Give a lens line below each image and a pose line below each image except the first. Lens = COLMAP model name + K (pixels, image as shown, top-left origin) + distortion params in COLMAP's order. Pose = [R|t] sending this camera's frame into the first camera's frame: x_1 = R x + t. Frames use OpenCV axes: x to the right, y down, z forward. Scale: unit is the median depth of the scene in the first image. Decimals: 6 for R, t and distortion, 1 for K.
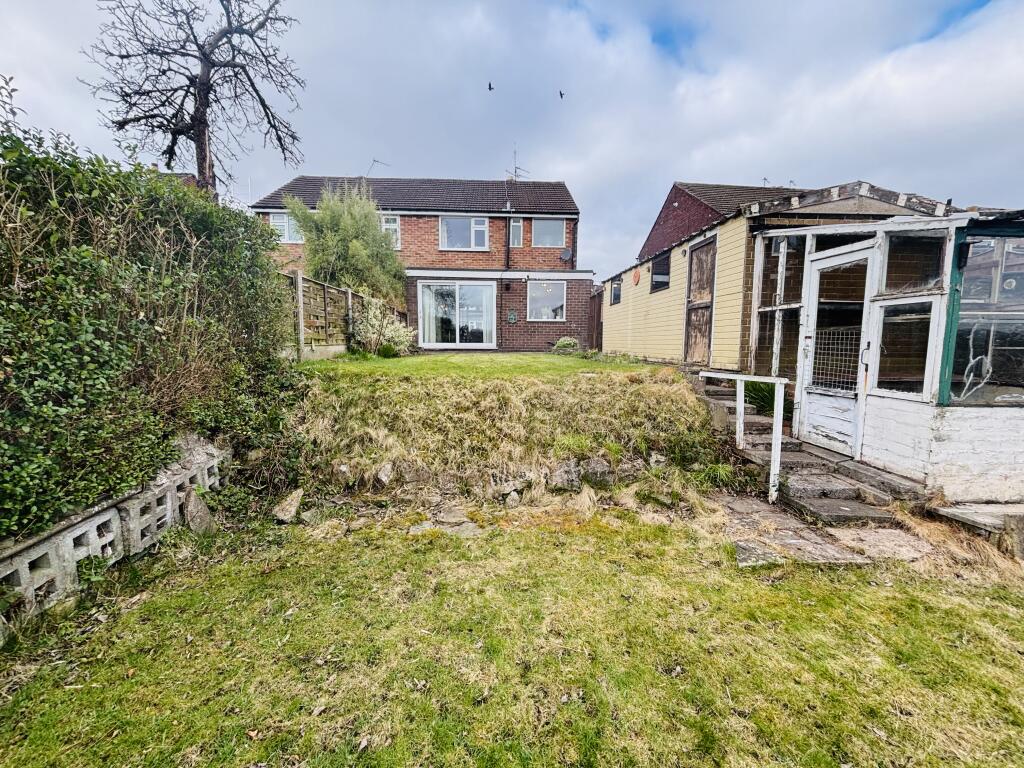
lens RADIAL K [[416.3, 0, 514.0], [0, 416.3, 385.2], [0, 0, 1]] dist [-0.000681, 0.000072]
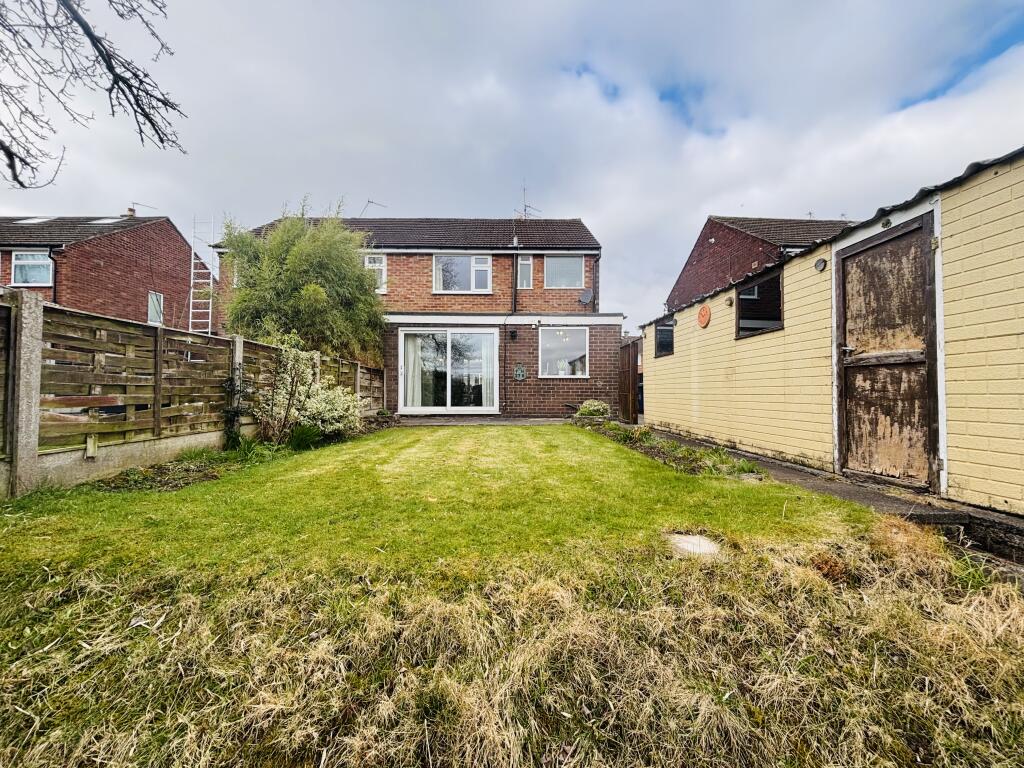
lens RADIAL K [[416.3, 0, 507.1], [0, 416.3, 381.7], [0, 0, 1]] dist [-0.000681, 0.000072]
pose [[0.998773, -0.004924, -0.049287, 0.010699], [-0.001433, 0.991758, -0.128116, -0.046238], [0.049512, 0.128029, 0.990534, 0.222675]]
